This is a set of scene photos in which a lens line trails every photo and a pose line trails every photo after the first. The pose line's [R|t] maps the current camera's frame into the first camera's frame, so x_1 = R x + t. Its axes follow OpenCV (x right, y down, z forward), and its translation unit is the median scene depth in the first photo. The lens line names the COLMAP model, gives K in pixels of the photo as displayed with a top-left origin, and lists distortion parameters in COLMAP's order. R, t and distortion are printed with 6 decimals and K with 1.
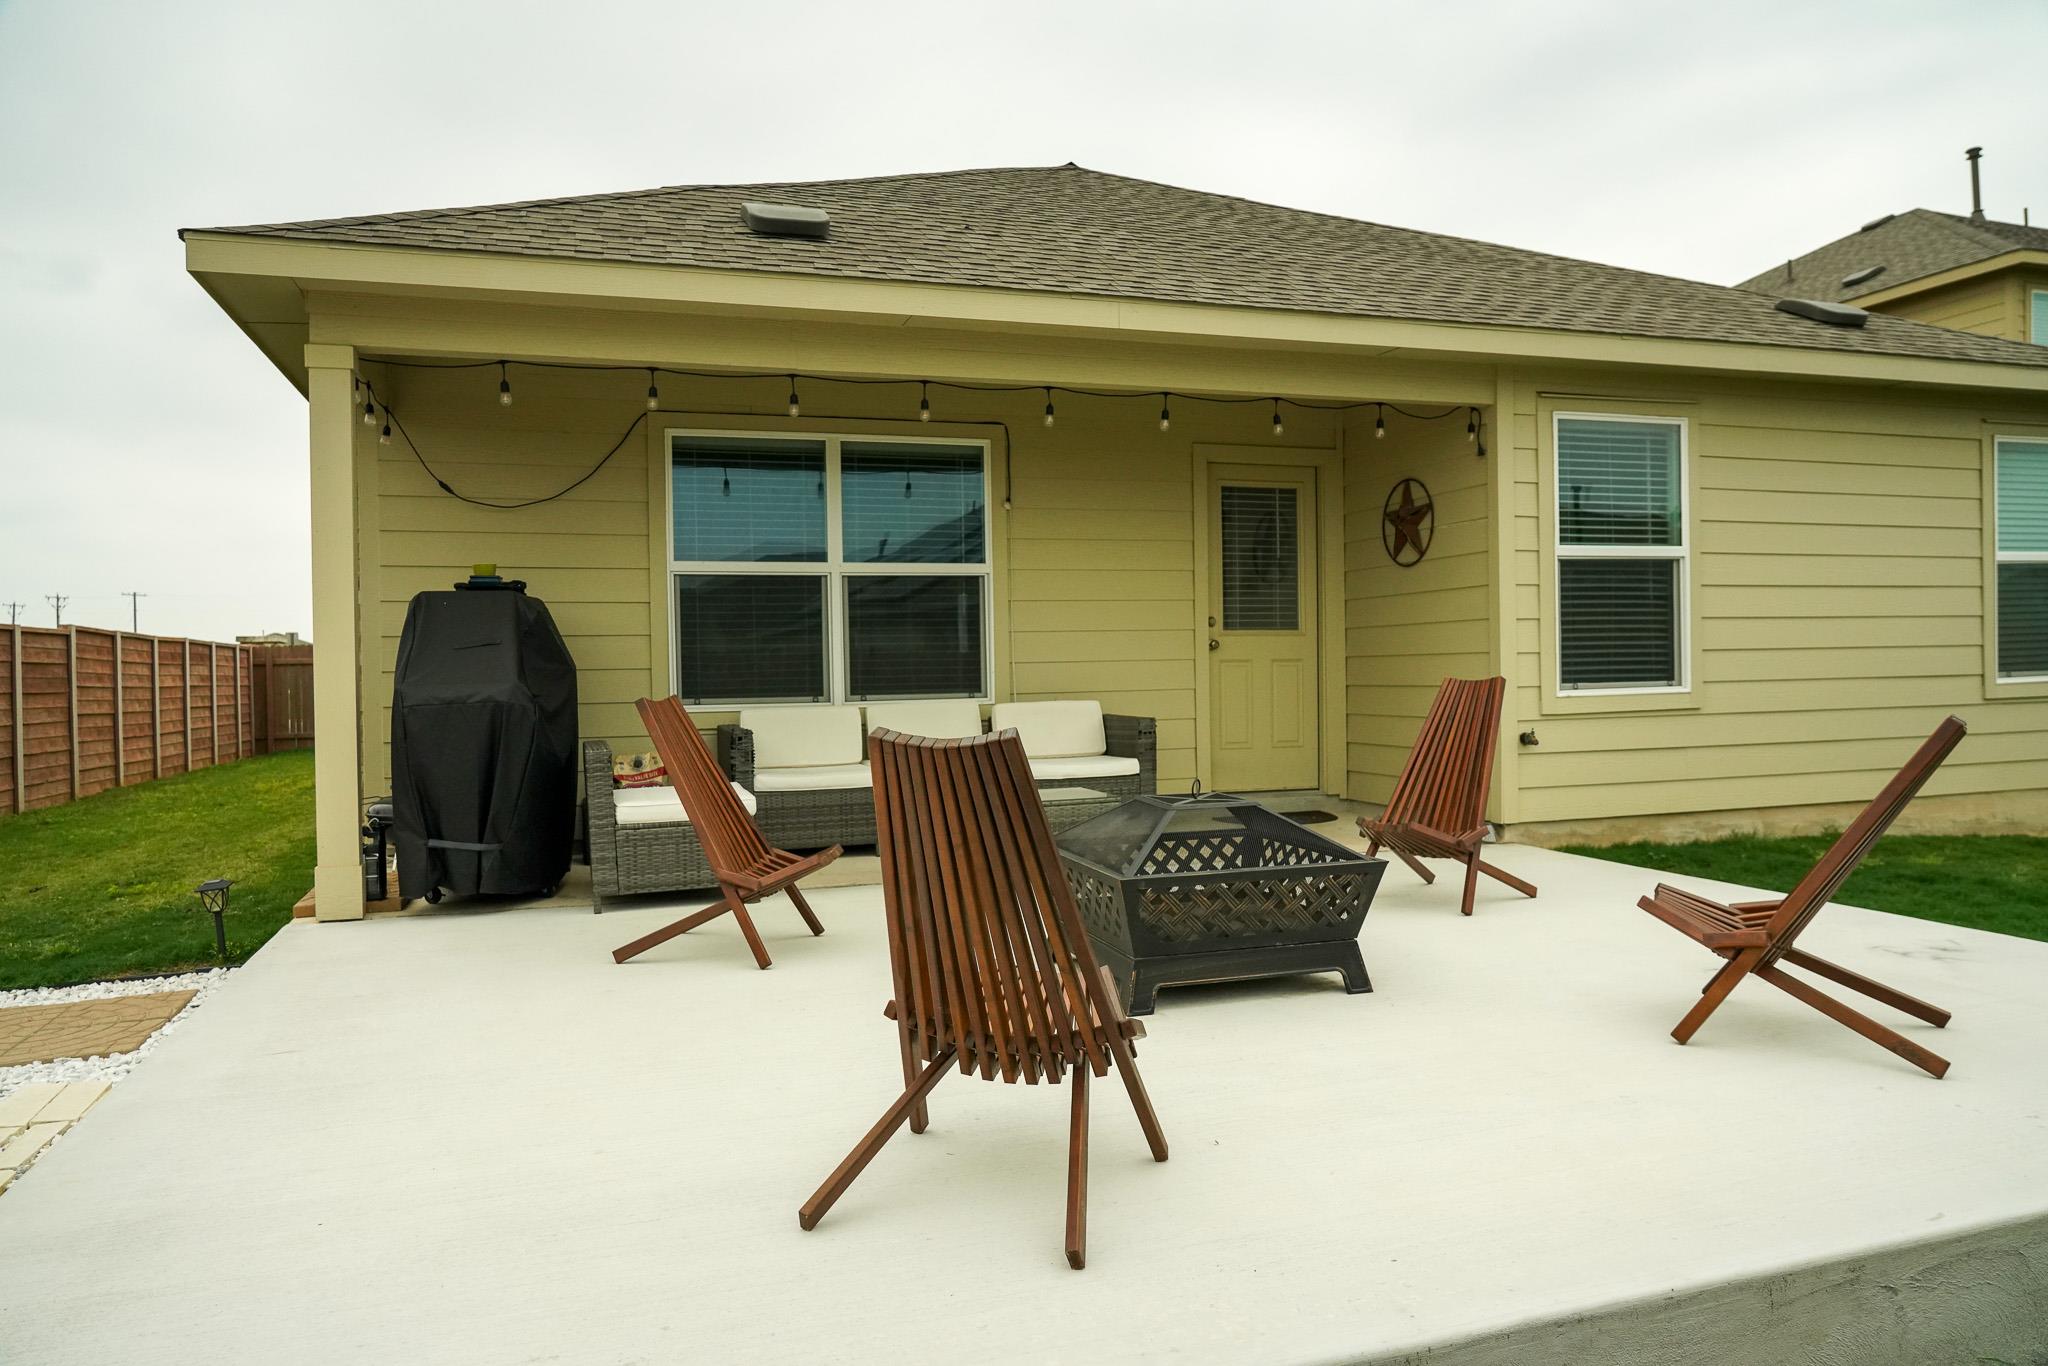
lens RADIAL K [[1371.1, 0, 1015.8], [0, 1371.1, 689.6], [0, 0, 1]] dist [-0.033646, 0.021455]
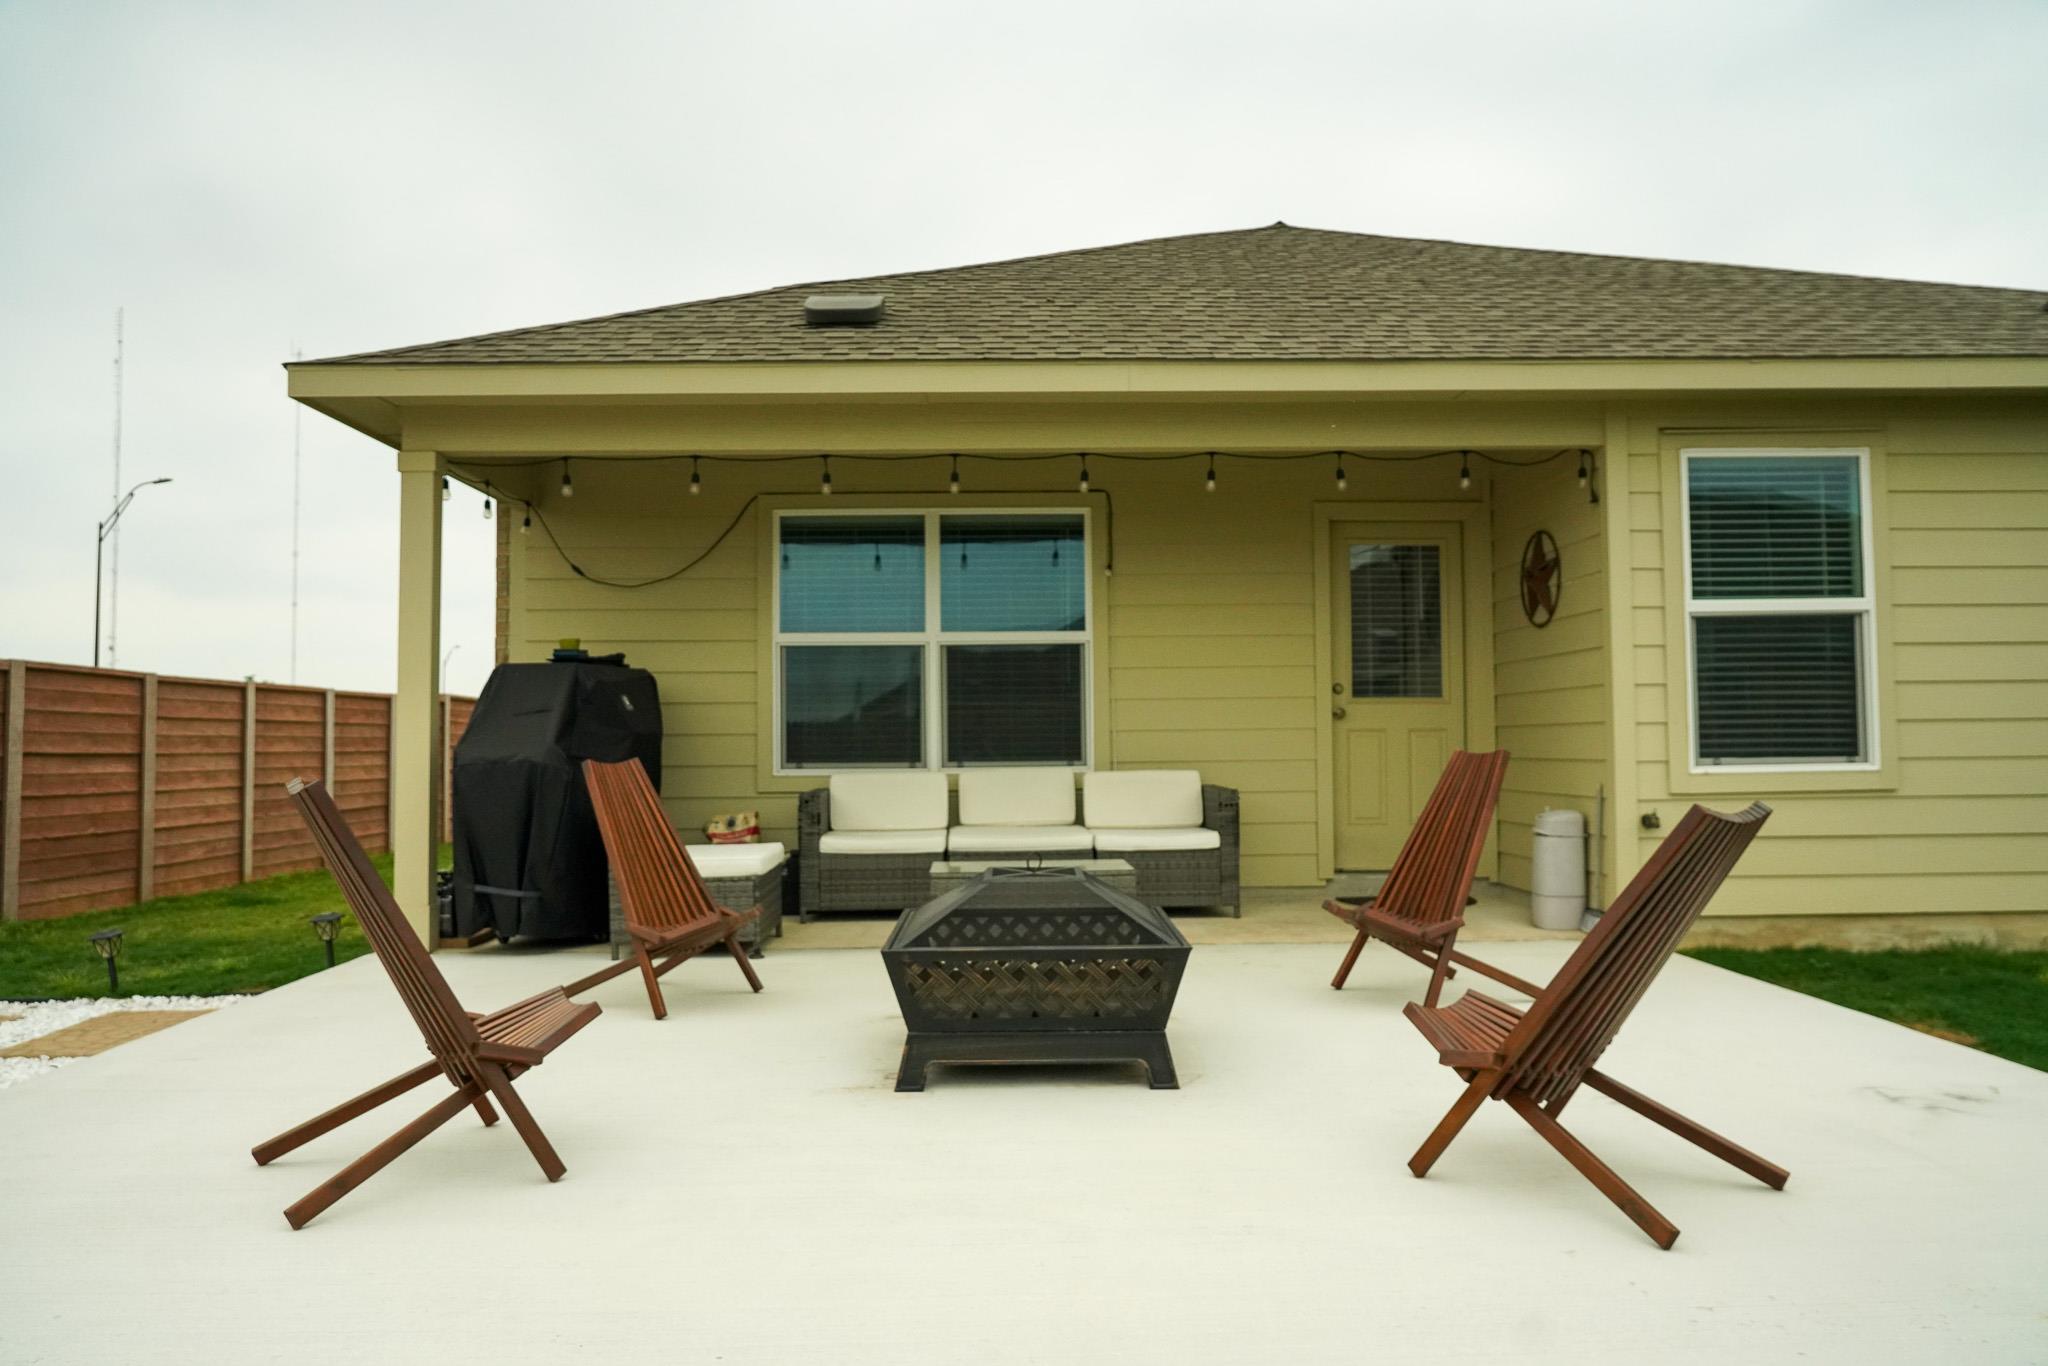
lens RADIAL K [[1371.1, 0, 1015.8], [0, 1371.1, 689.6], [0, 0, 1]] dist [-0.033646, 0.021455]
pose [[0.955554, -0.002487, -0.294804, 0.239830], [-0.012051, 0.998799, -0.047486, -0.001812], [0.294568, 0.048928, 0.954377, 0.040193]]
